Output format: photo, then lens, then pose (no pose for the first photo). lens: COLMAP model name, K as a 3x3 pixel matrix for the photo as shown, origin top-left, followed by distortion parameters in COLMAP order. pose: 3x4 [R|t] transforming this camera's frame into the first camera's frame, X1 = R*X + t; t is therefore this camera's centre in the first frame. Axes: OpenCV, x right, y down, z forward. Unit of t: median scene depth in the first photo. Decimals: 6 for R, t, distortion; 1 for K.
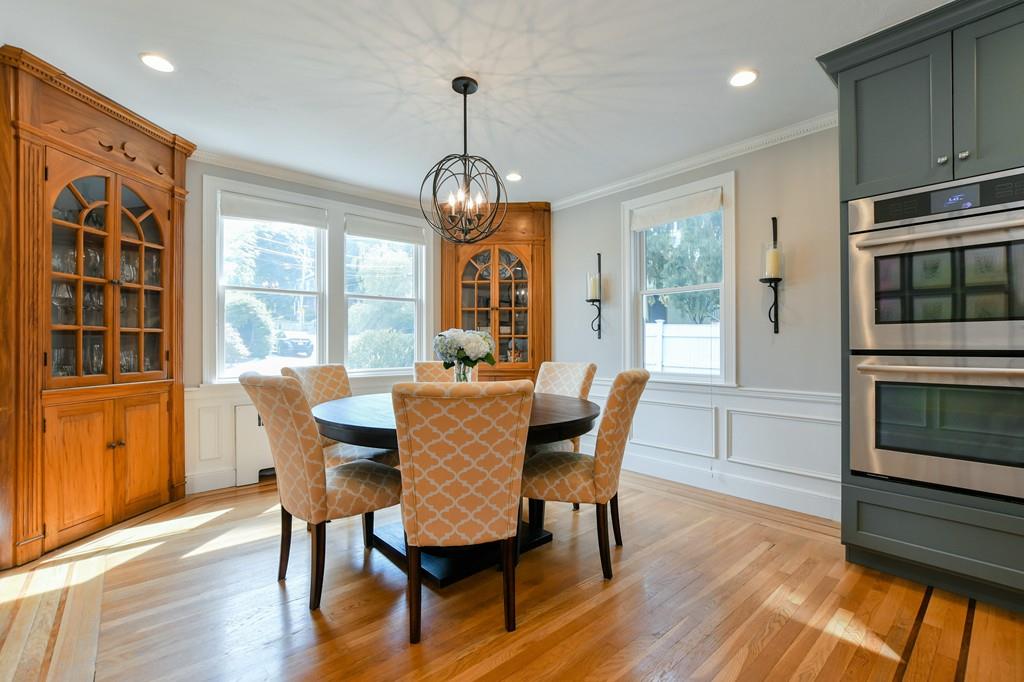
lens RADIAL K [[447.1, 0, 514.3], [0, 447.1, 341.4], [0, 0, 1]] dist [-0.016725, 0.003676]
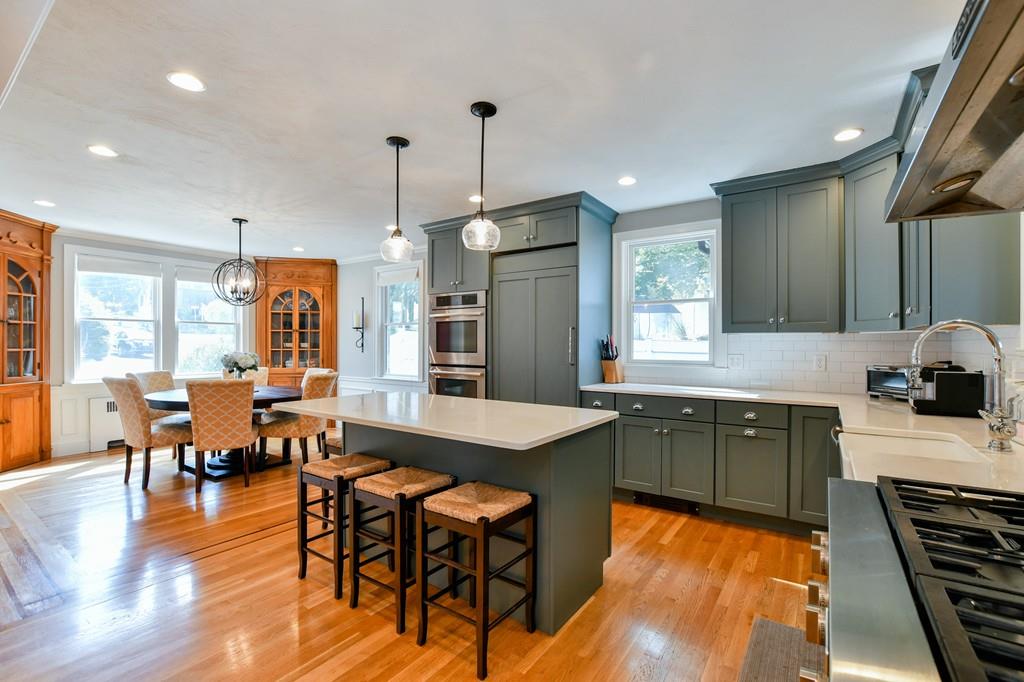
lens RADIAL K [[447.1, 0, 511.6], [0, 447.1, 346.3], [0, 0, 1]] dist [-0.016725, 0.003676]
pose [[0.971188, 0.005988, 0.238240, 0.442045], [-0.008810, 0.999903, 0.010783, -0.065391], [-0.238152, -0.012571, 0.971146, -0.866801]]
